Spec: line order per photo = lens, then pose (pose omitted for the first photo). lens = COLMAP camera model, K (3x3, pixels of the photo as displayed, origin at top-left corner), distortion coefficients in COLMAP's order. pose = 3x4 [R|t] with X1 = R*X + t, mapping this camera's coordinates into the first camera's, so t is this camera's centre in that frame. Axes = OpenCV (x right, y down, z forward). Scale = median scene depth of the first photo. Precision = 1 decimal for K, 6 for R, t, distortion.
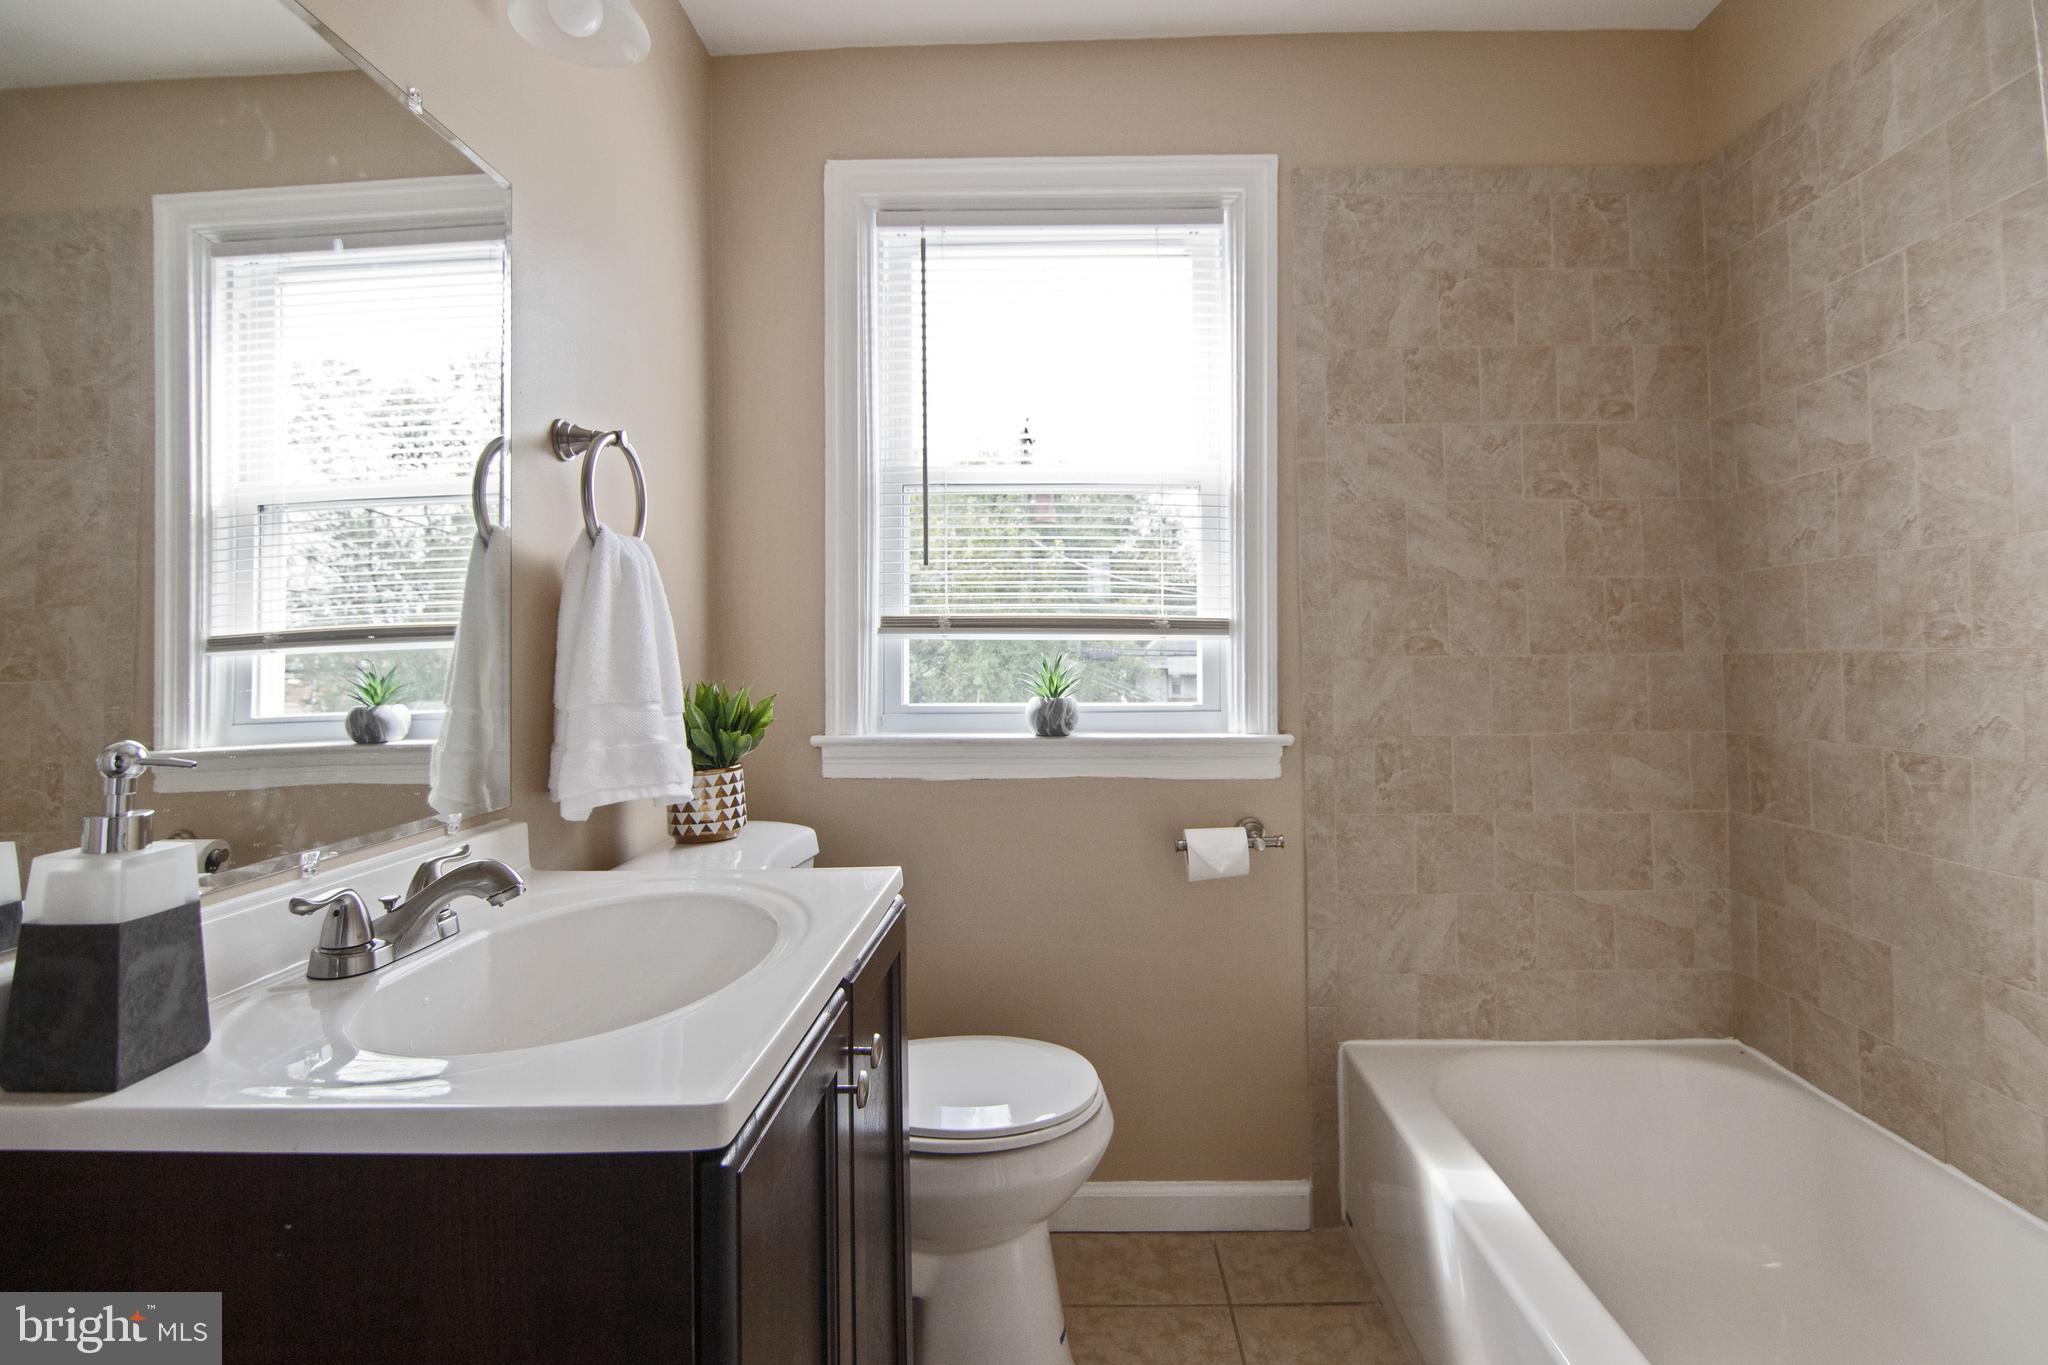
lens RADIAL K [[954.5, 0, 1030.1], [0, 954.5, 640.4], [0, 0, 1]] dist [-0.002283, -0.001374]
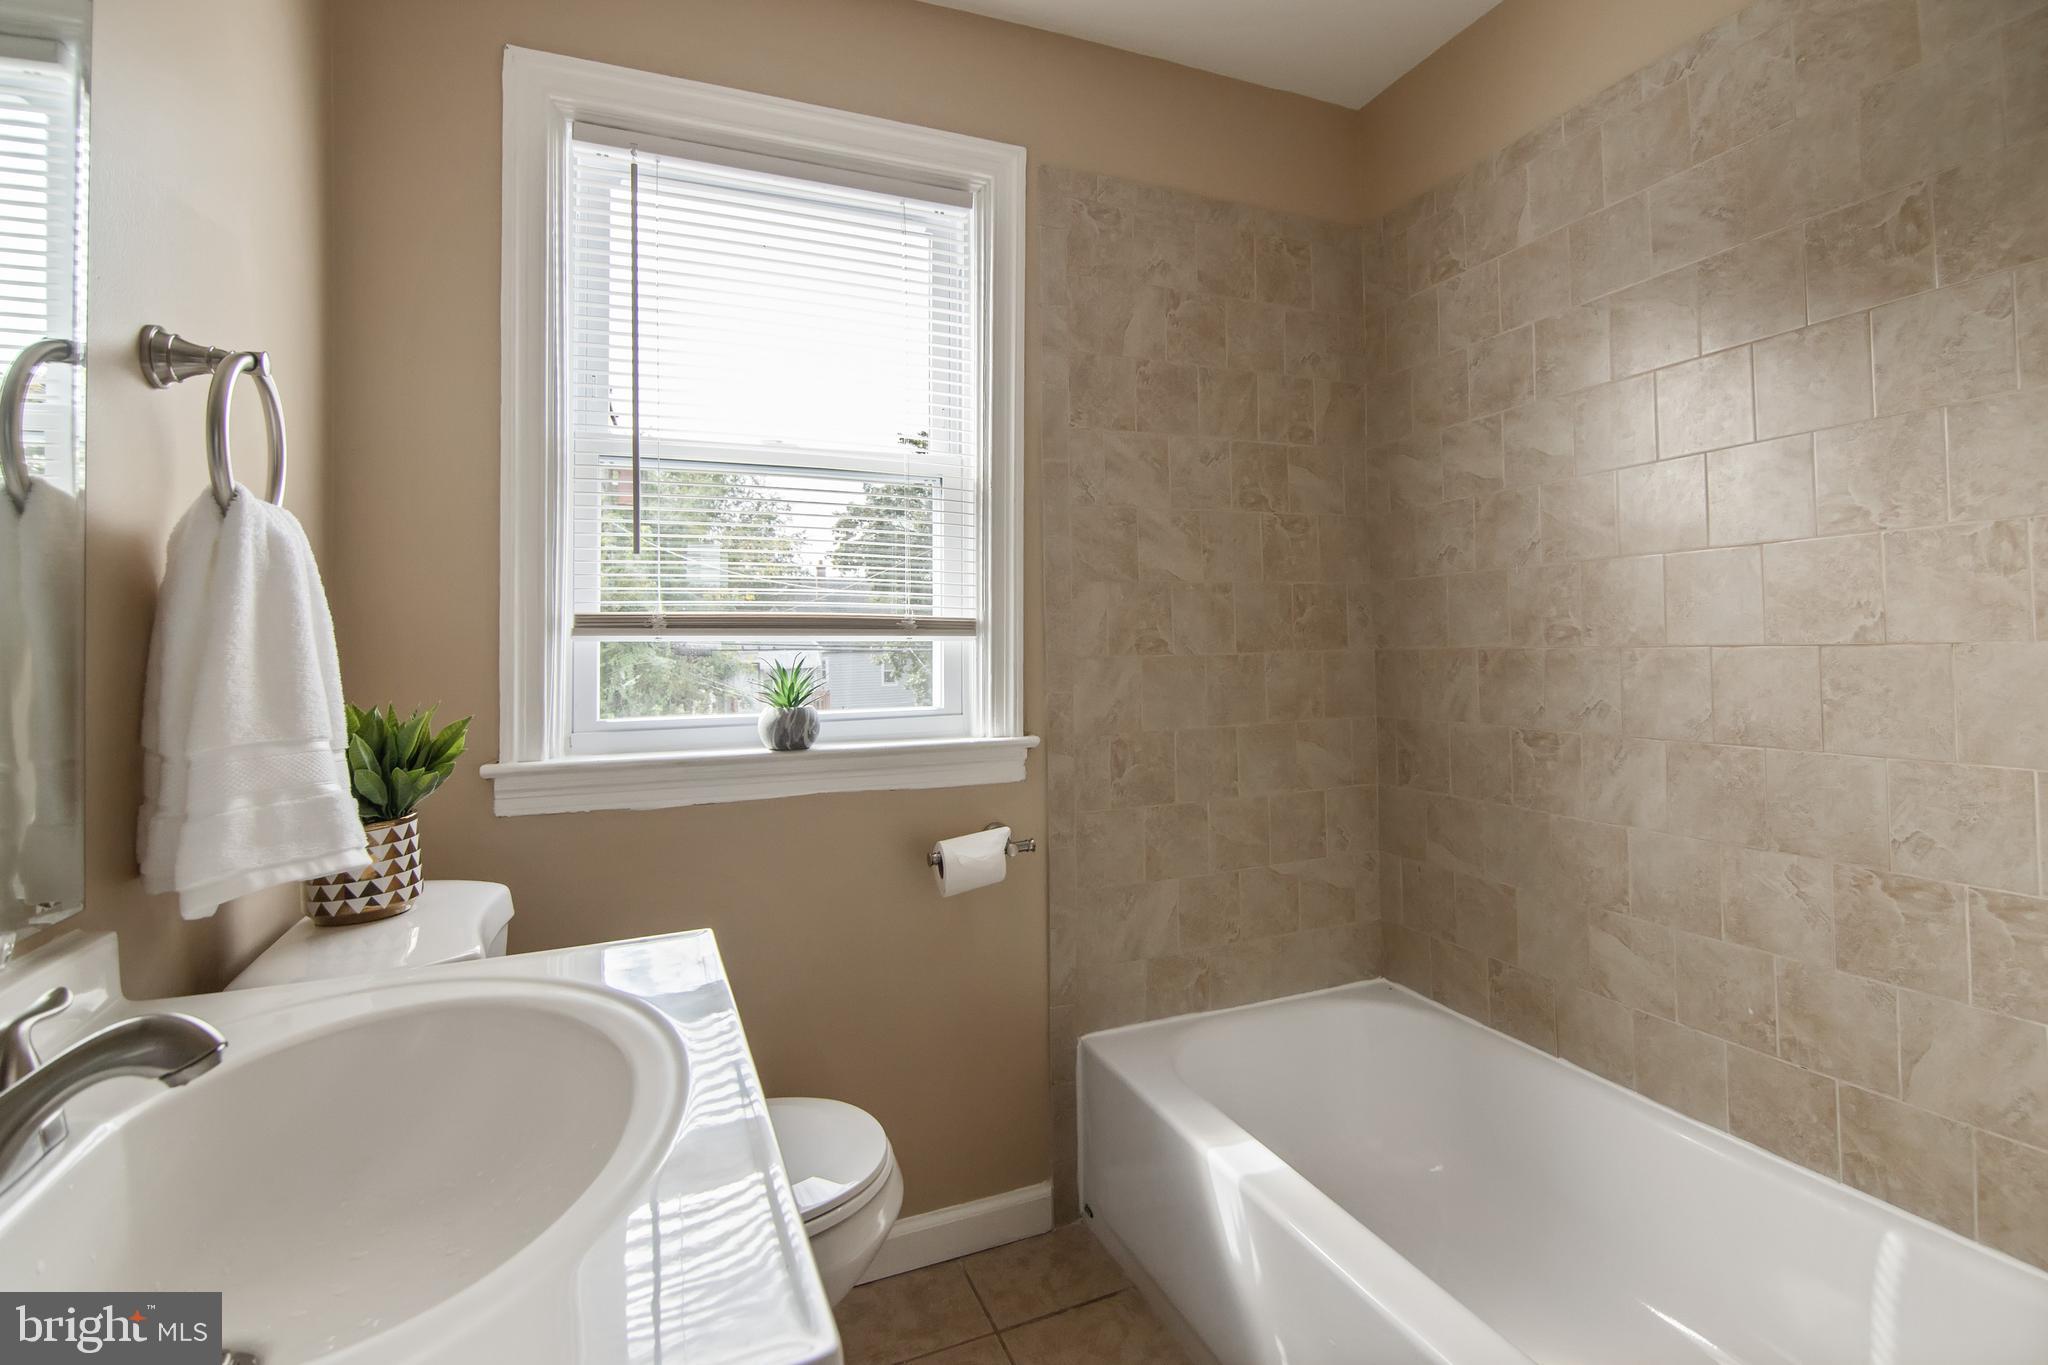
lens RADIAL K [[959.9, 0, 1021.8], [0, 959.9, 633.4], [0, 0, 1]] dist [0.000834, -0.000920]
pose [[0.916546, -0.003605, 0.399913, -0.141775], [0.003711, 0.999993, 0.000507, -0.008518], [-0.399912, 0.001019, 0.916553, 0.092857]]
